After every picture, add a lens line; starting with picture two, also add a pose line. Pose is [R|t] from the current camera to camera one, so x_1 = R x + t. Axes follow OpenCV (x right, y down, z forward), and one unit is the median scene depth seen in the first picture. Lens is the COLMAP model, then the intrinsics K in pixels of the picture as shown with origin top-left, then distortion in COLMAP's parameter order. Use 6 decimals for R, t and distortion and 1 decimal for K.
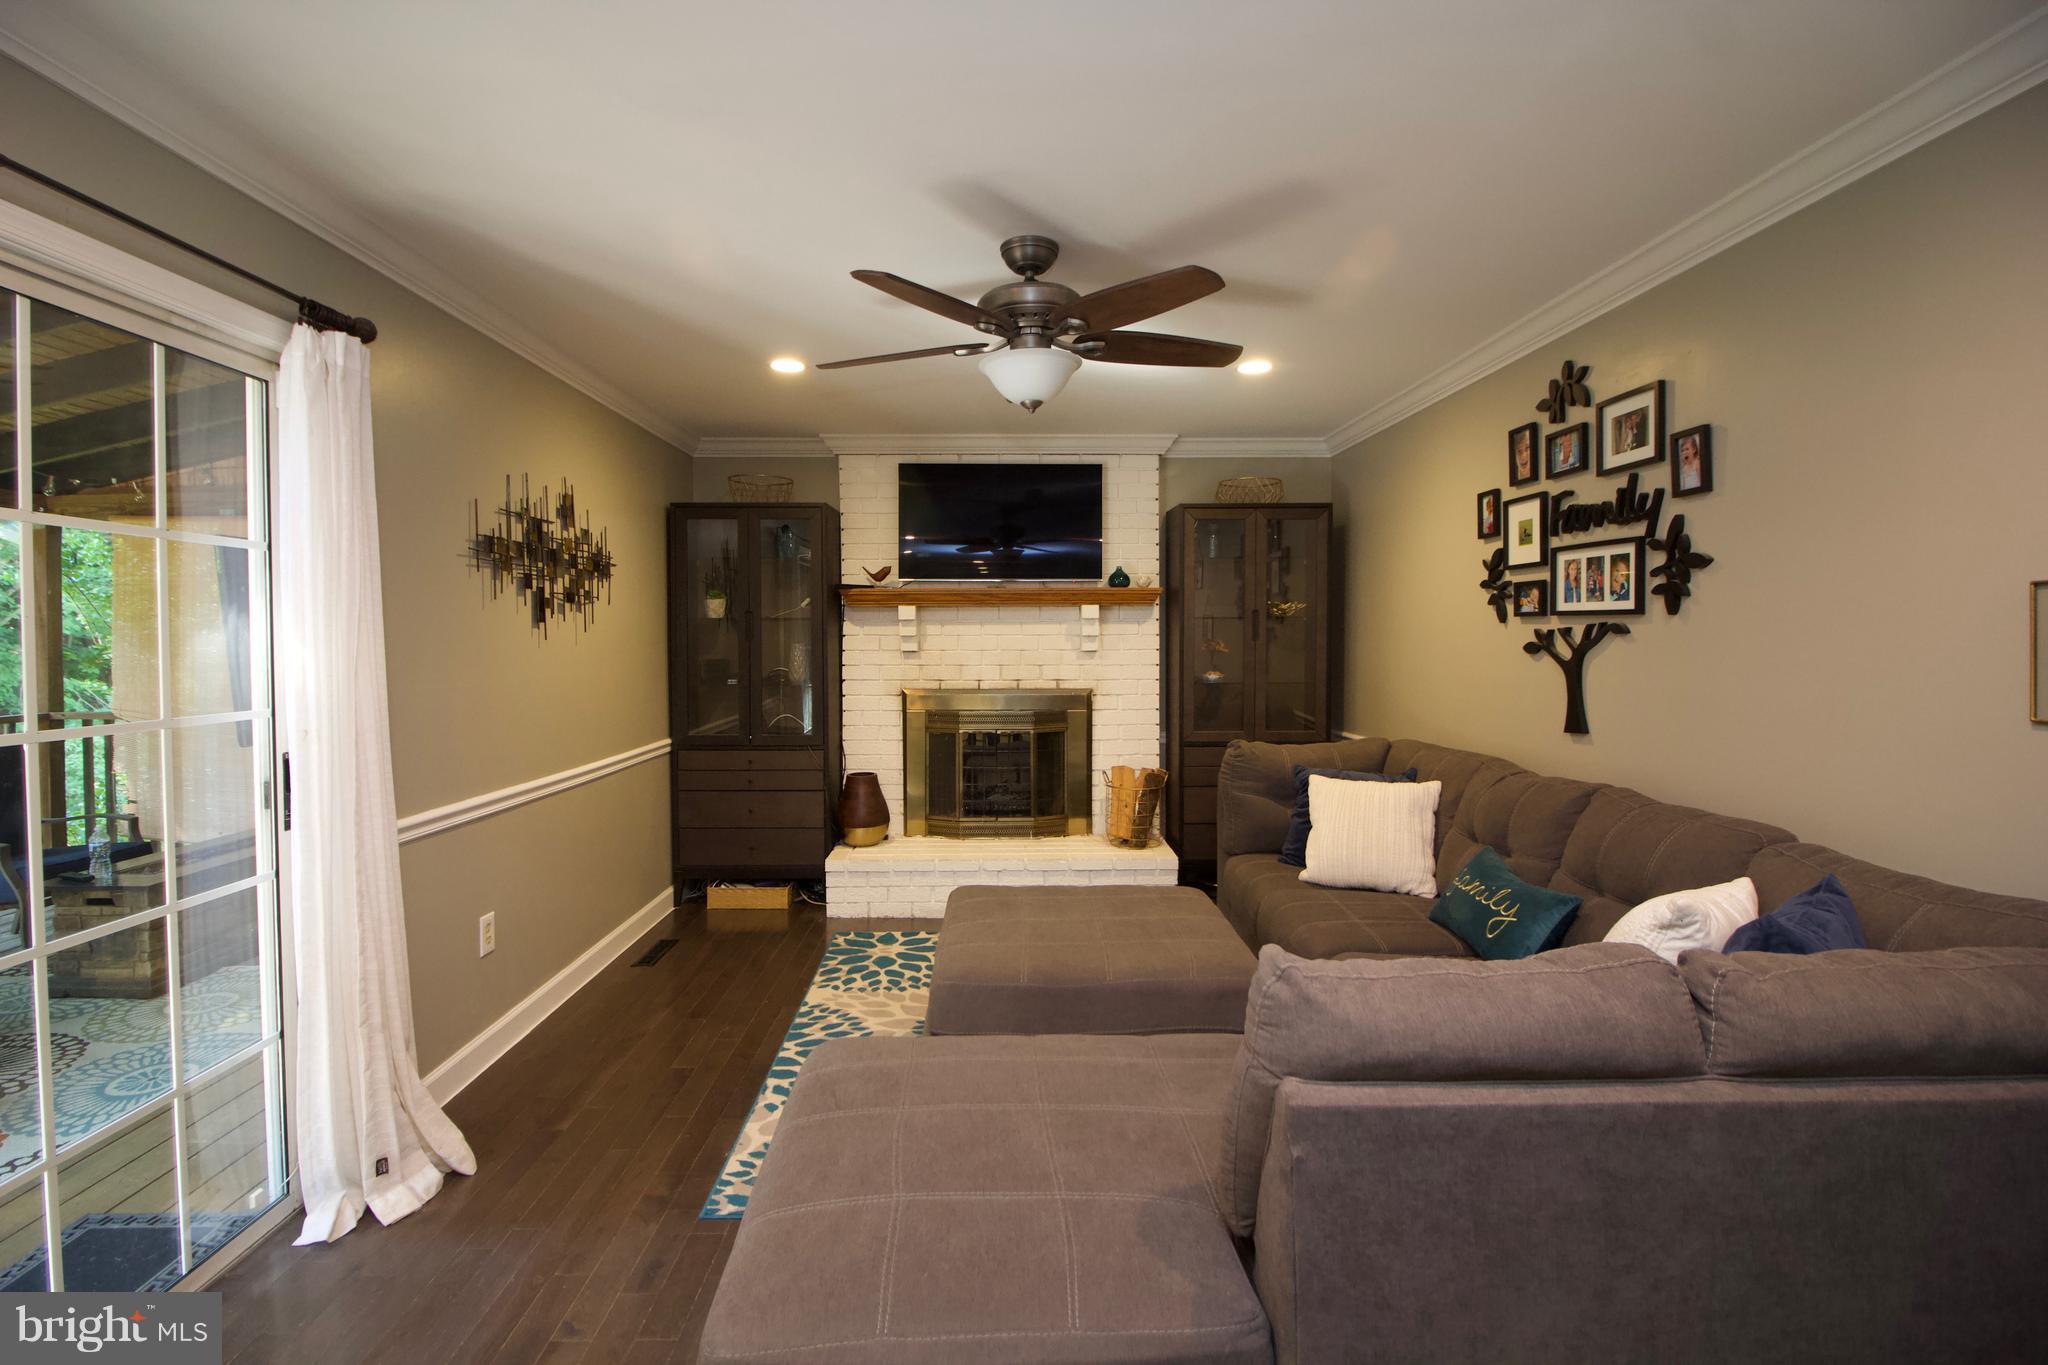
lens RADIAL K [[953.2, 0, 1005.4], [0, 953.2, 661.7], [0, 0, 1]] dist [-0.003264, -0.004386]
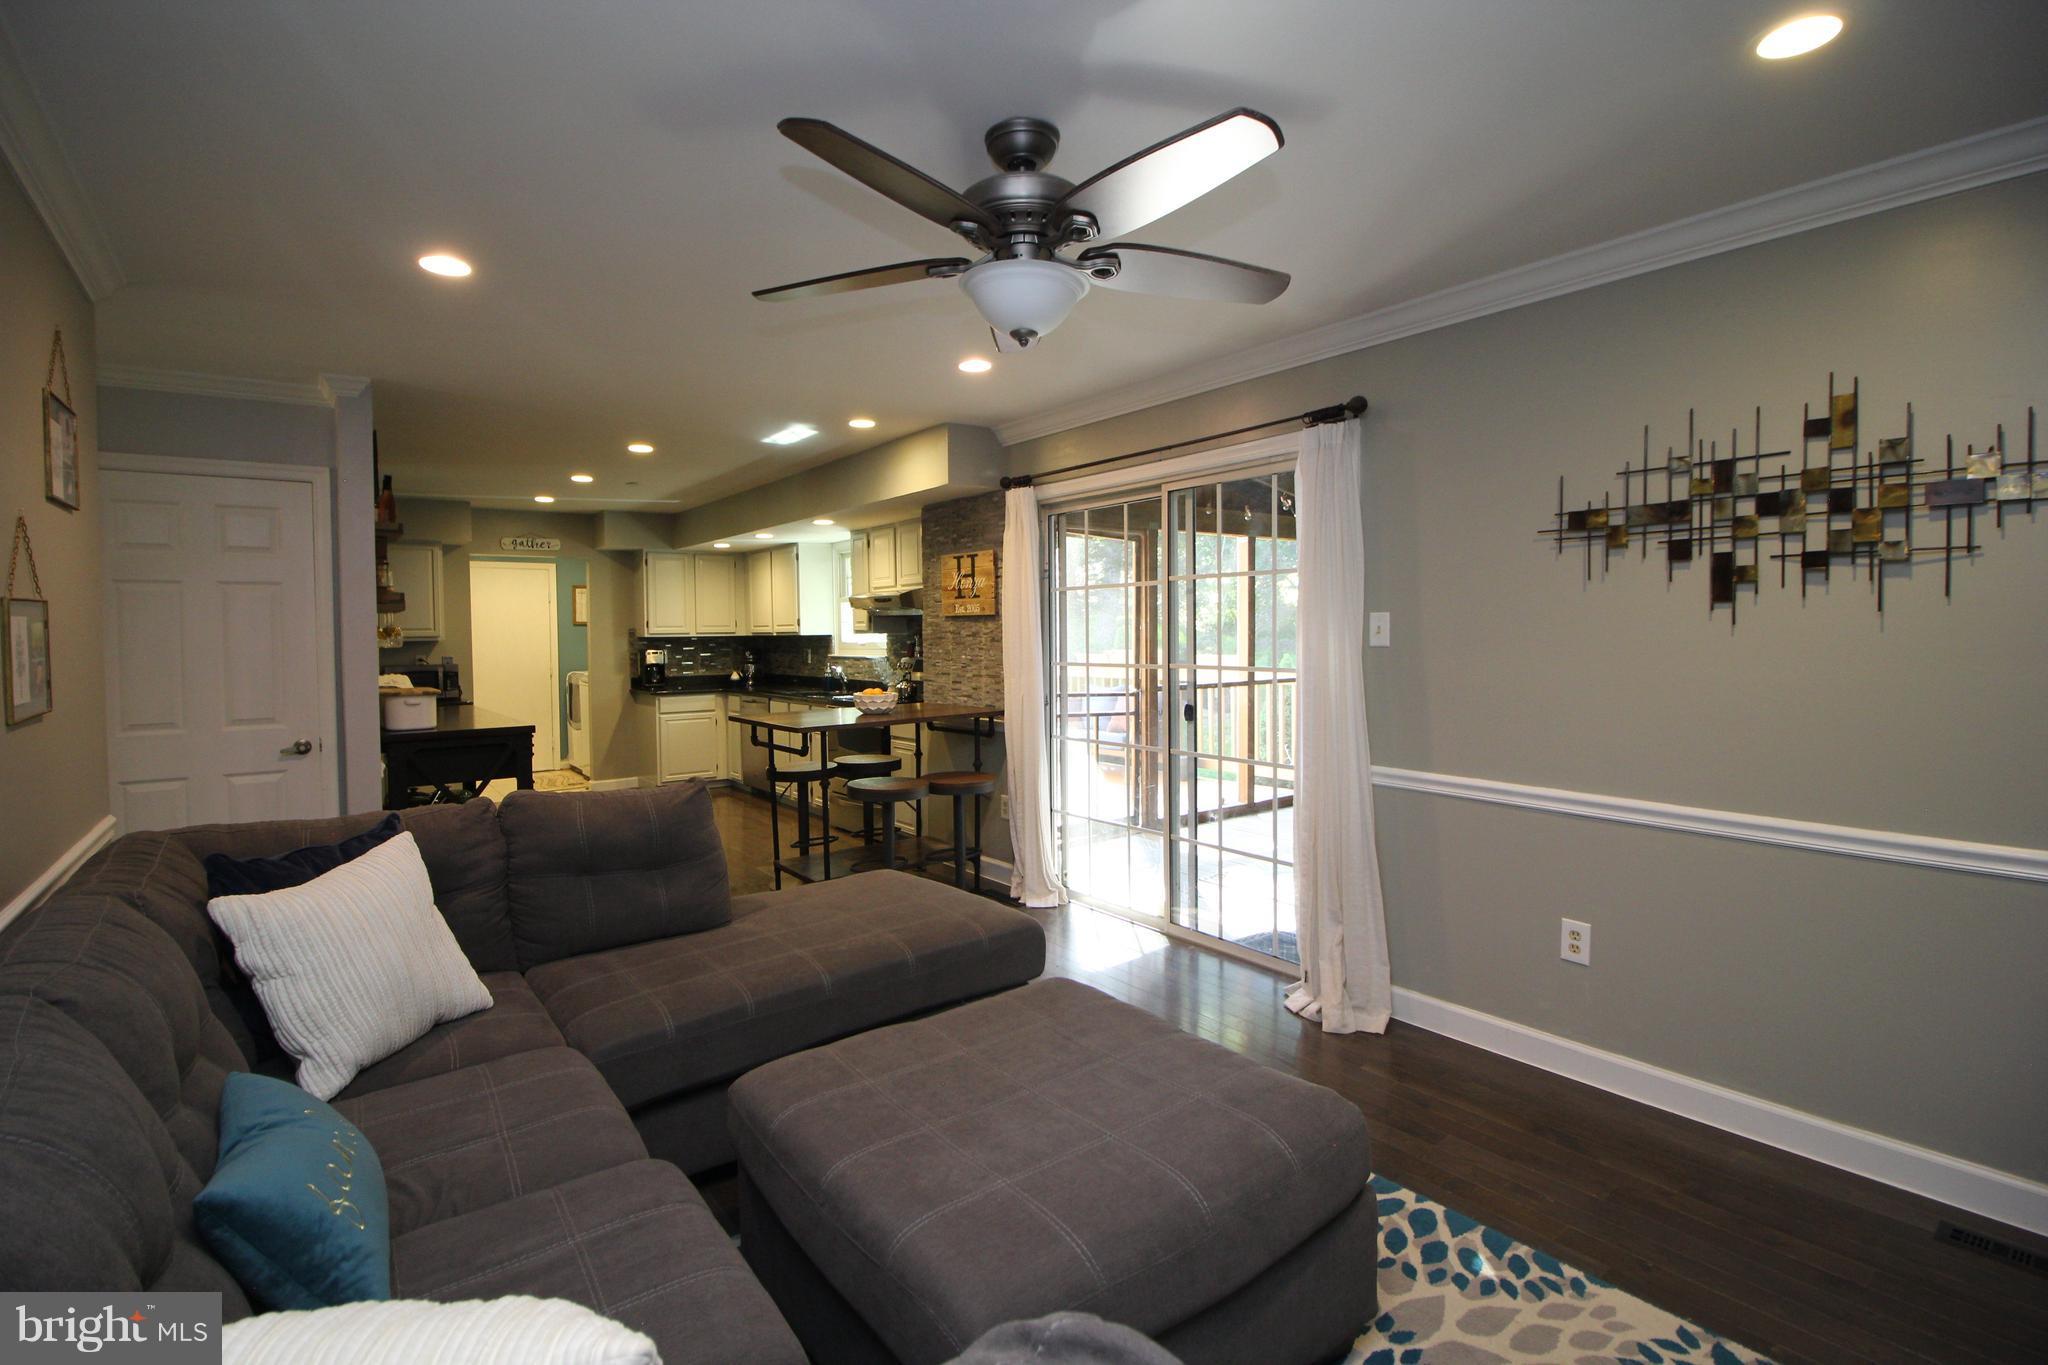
lens RADIAL K [[935.2, 0, 1020.5], [0, 935.2, 655.6], [0, 0, 1]] dist [-0.012740, -0.000336]
pose [[-0.800833, 0.032586, -0.598001, 0.388315], [0.000272, 0.998538, 0.054047, -0.038090], [0.598888, 0.043120, -0.799671, 1.266413]]
